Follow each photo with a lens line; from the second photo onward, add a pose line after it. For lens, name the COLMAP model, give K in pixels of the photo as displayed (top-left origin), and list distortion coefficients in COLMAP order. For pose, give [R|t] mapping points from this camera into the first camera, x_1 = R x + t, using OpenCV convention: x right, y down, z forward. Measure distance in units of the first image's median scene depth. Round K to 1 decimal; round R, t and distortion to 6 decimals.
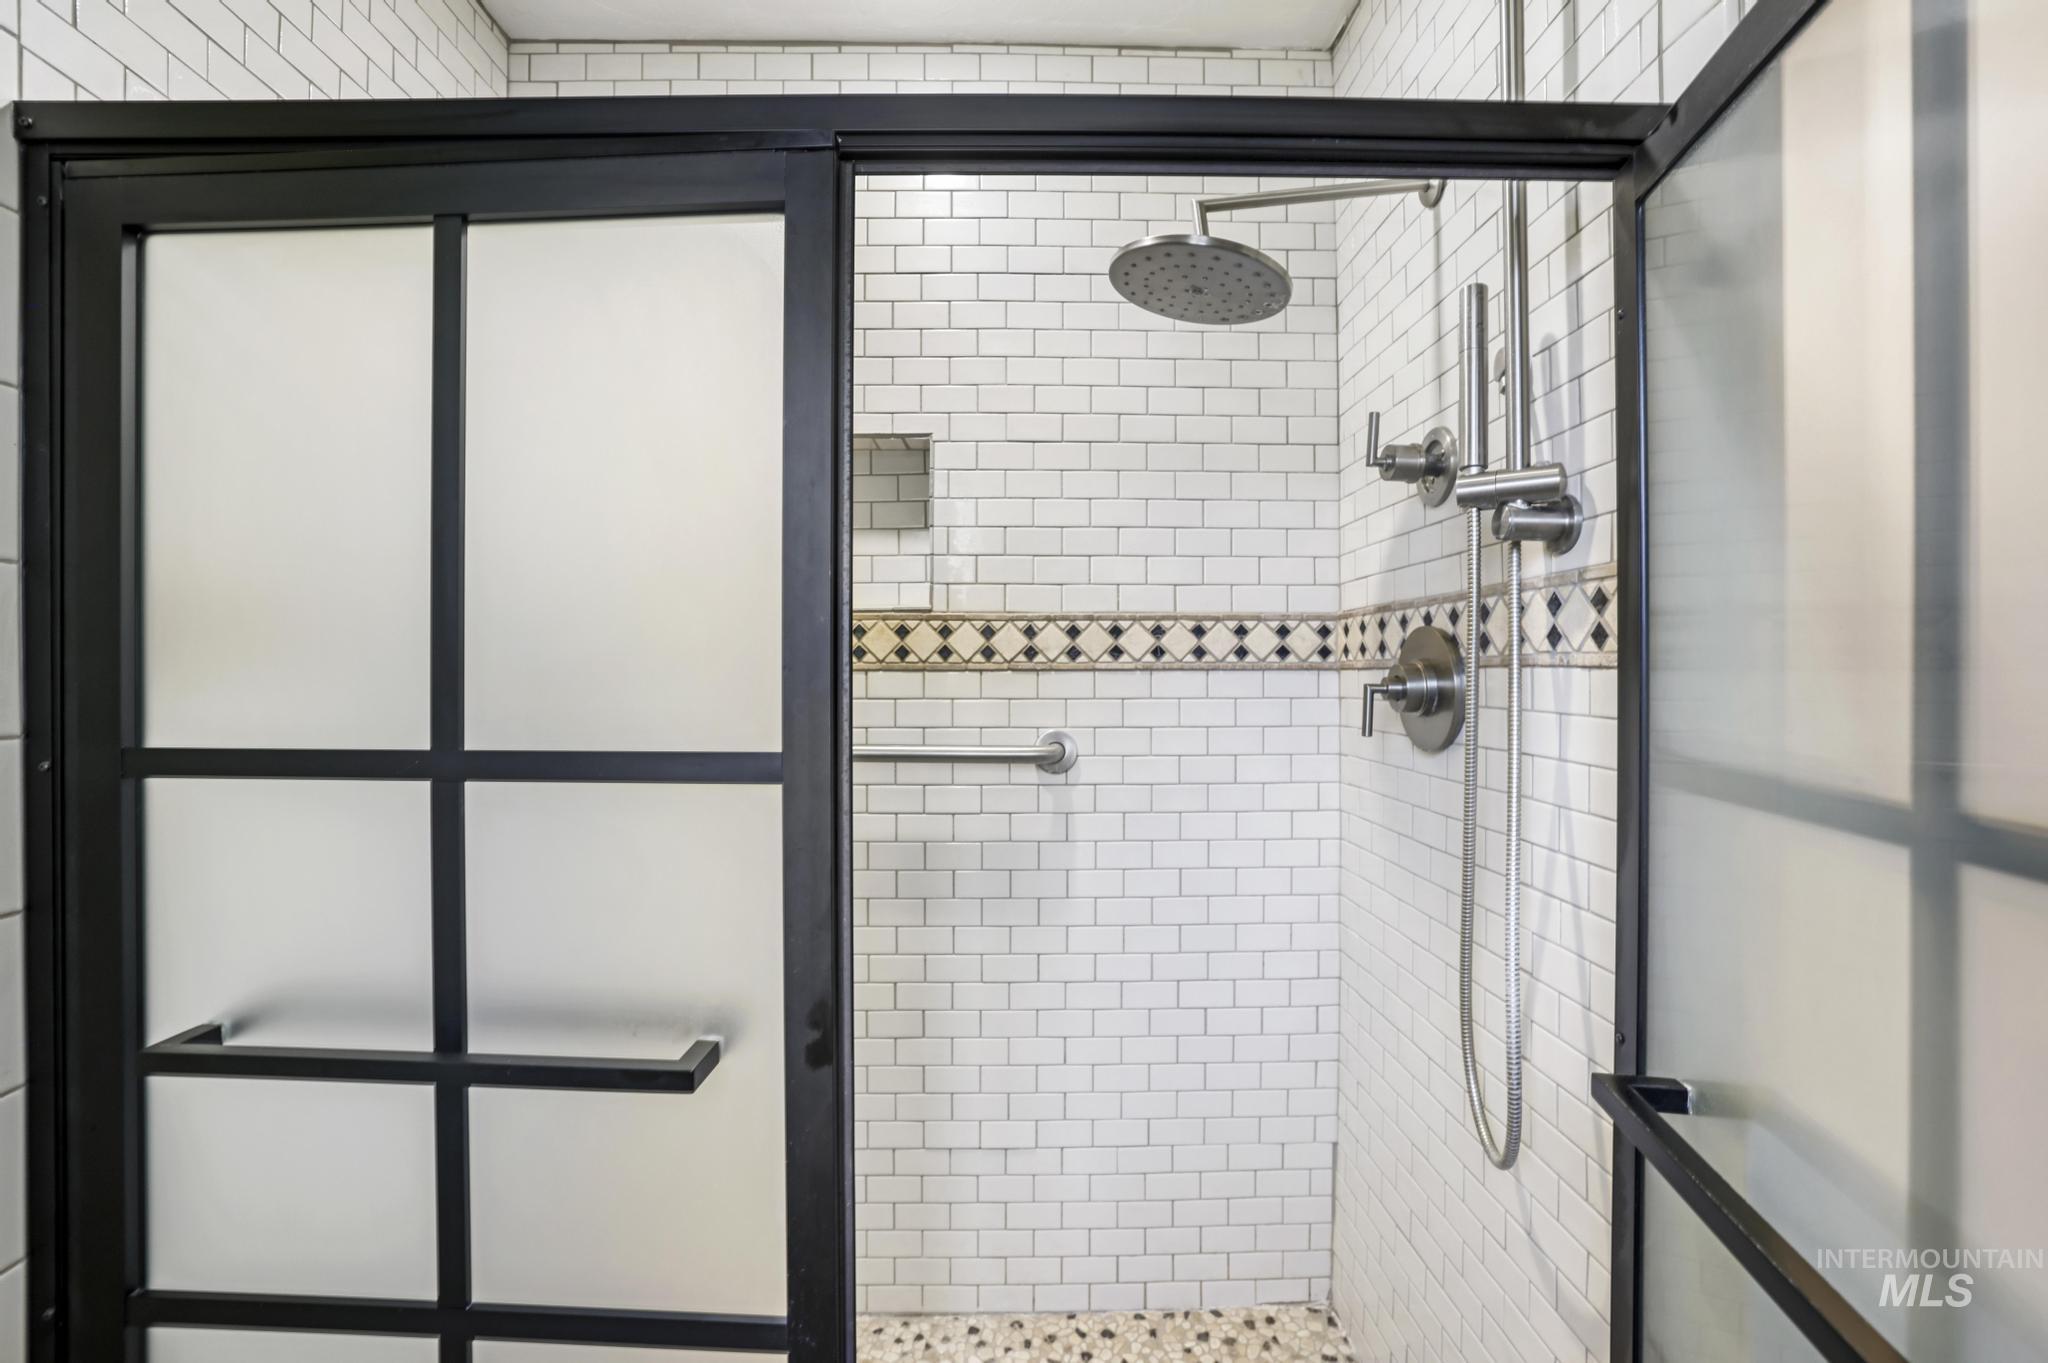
lens RADIAL K [[917.3, 0, 1024.0], [0, 917.3, 681.5], [0, 0, 1]] dist [-0.032210, 0.000108]
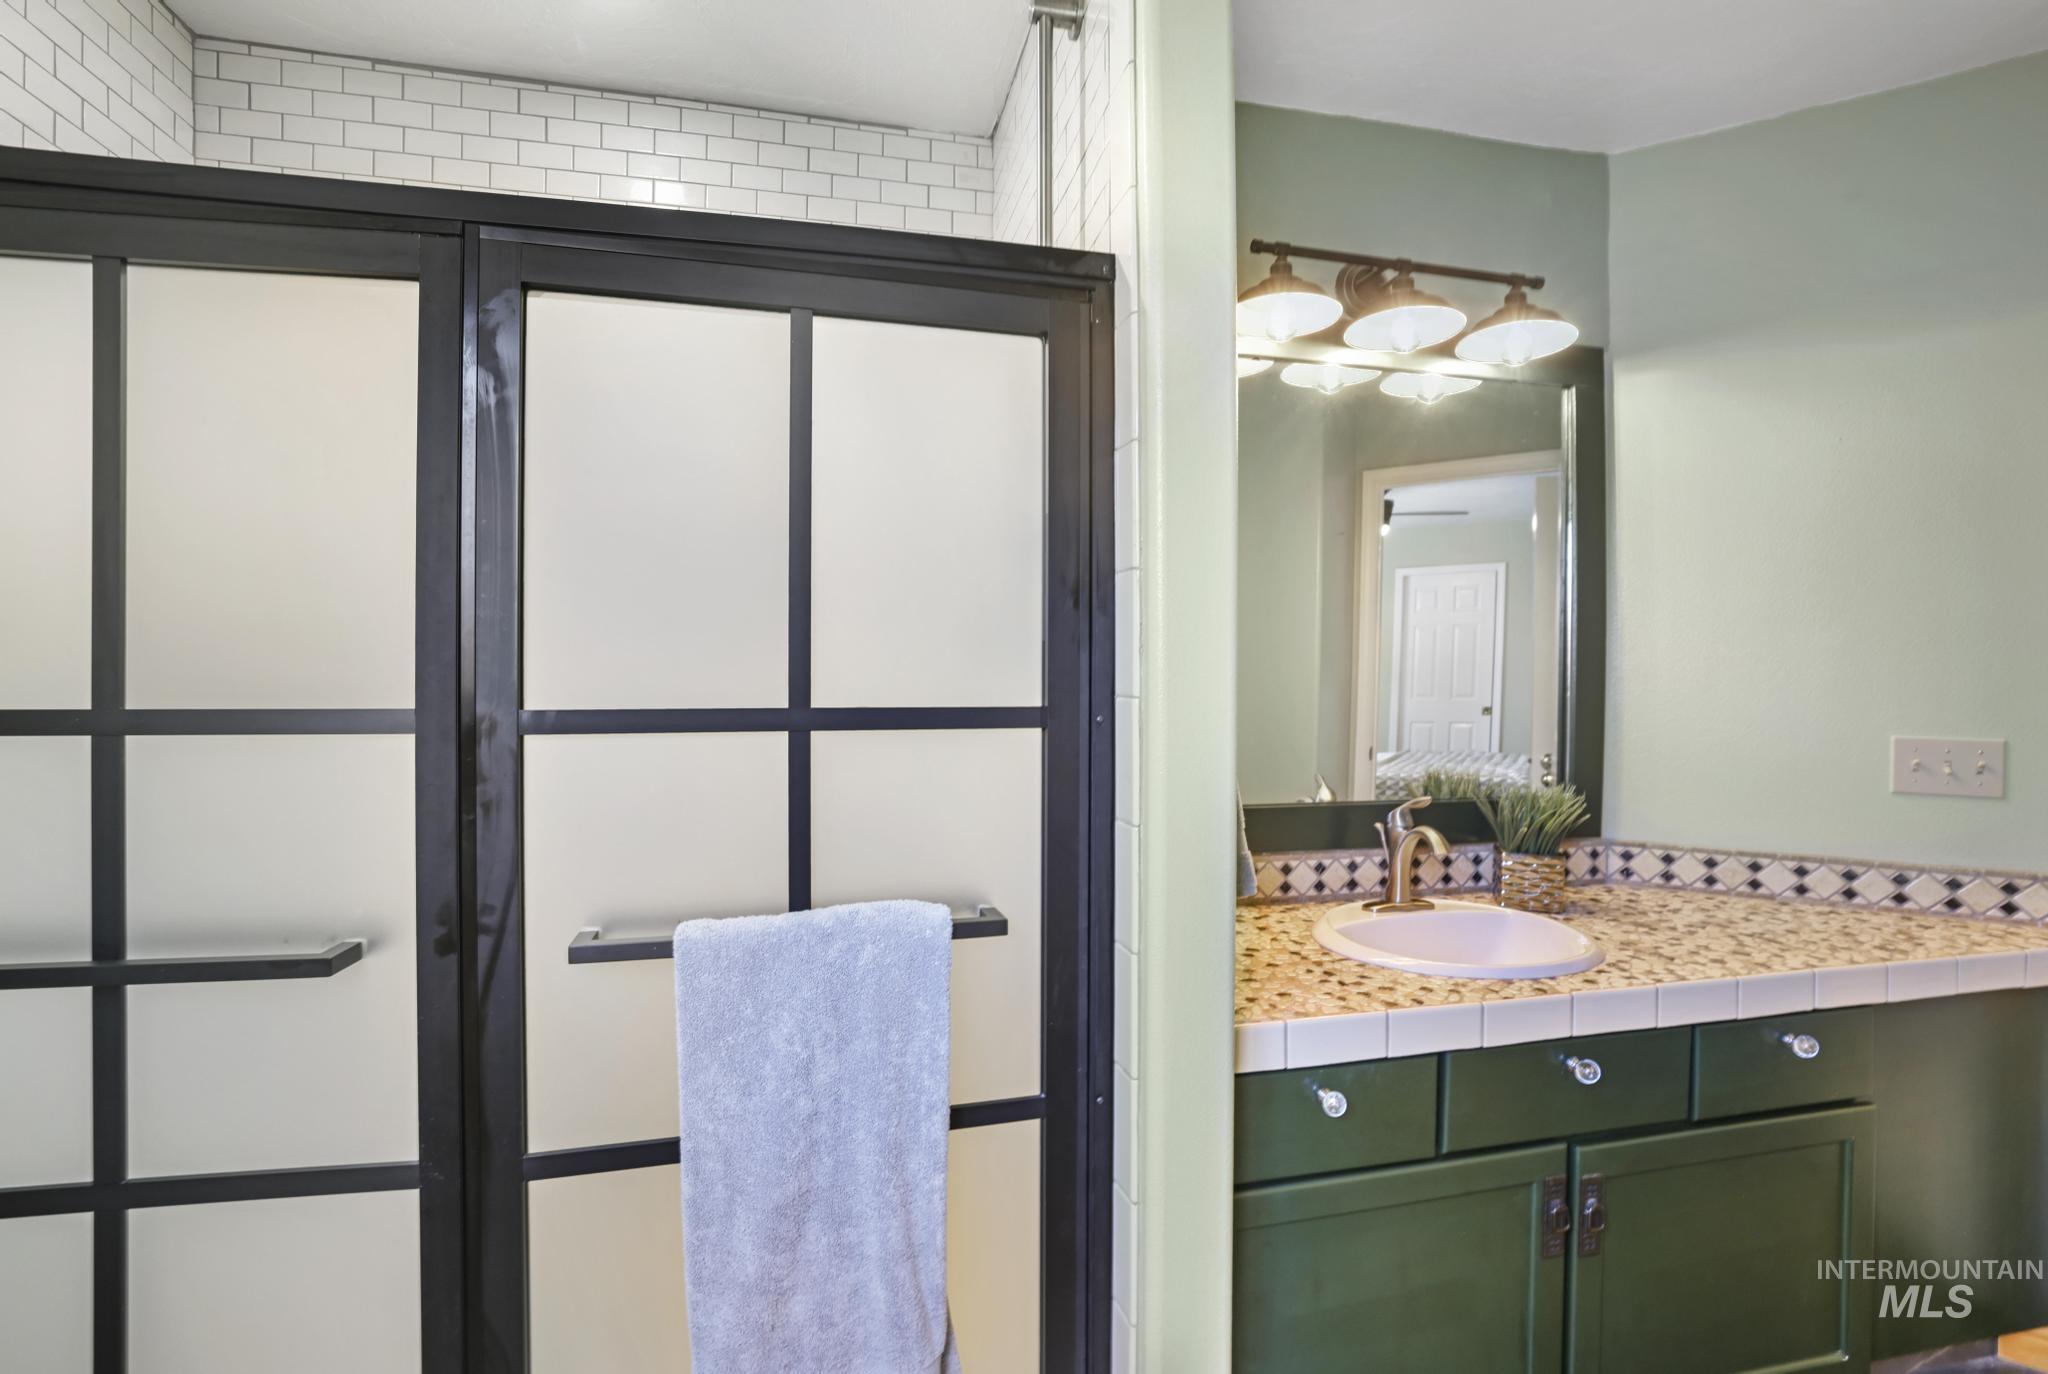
lens RADIAL K [[919.5, 0, 1024.0], [0, 919.5, 687.0], [0, 0, 1]] dist [-0.026772, 0.006941]
pose [[0.980151, 0.002213, 0.198239, 0.298996], [-0.002839, 0.999992, 0.002875, 0.037507], [-0.198232, -0.003381, 0.980149, -0.387817]]
